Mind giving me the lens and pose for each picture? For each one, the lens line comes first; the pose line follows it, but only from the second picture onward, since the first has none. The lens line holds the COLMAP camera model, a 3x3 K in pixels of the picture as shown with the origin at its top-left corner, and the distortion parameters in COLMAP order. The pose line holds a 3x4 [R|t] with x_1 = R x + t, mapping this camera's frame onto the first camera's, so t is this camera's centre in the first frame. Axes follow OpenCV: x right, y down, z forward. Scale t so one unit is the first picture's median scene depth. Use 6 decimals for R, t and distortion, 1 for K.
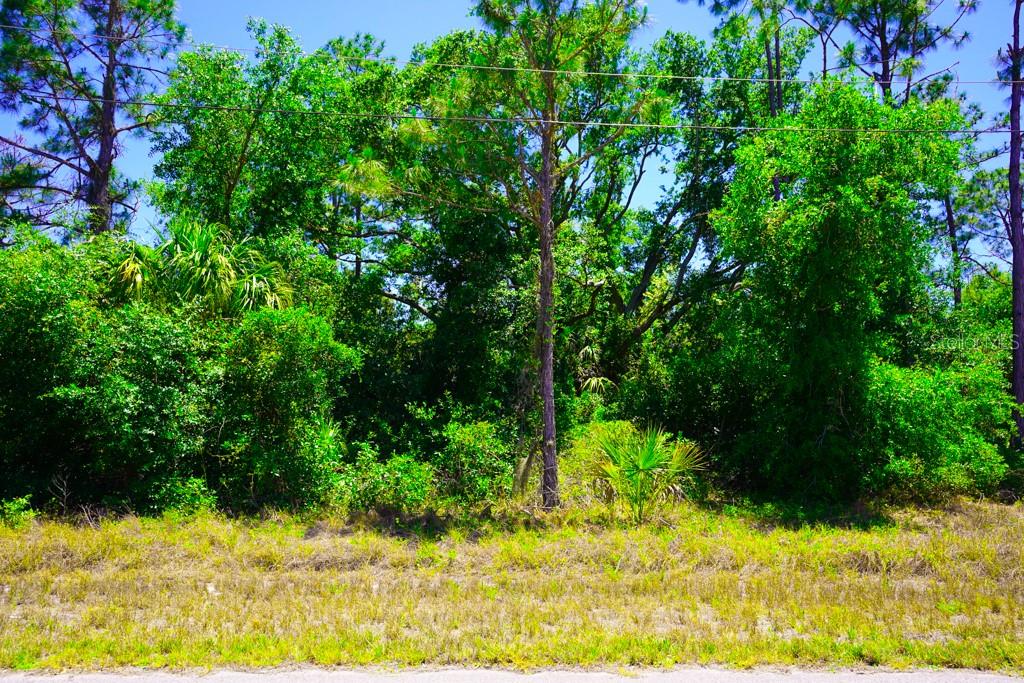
lens RADIAL K [[788.2, 0, 509.4], [0, 788.2, 346.8], [0, 0, 1]] dist [0.088867, 0.021476]
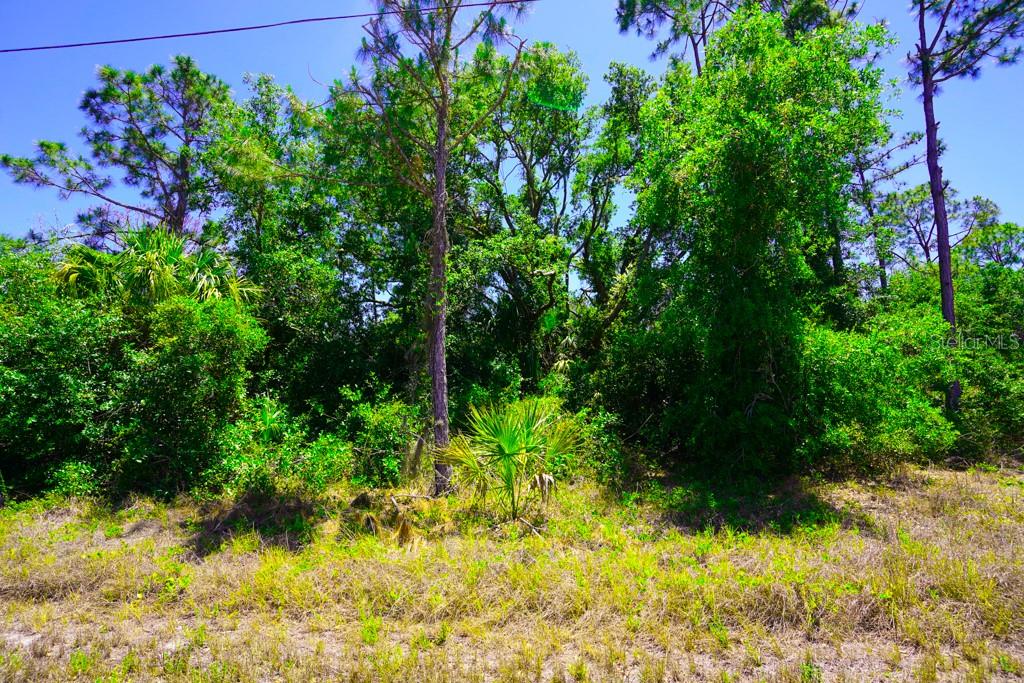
lens RADIAL K [[505.6, 0, 506.0], [0, 505.6, 340.9], [0, 0, 1]] dist [-0.012588, 0.007171]
pose [[0.989872, -0.043871, -0.135015, 0.184682], [0.040918, 0.998860, -0.024573, 0.038008], [0.135939, 0.018800, 0.990539, 0.365457]]
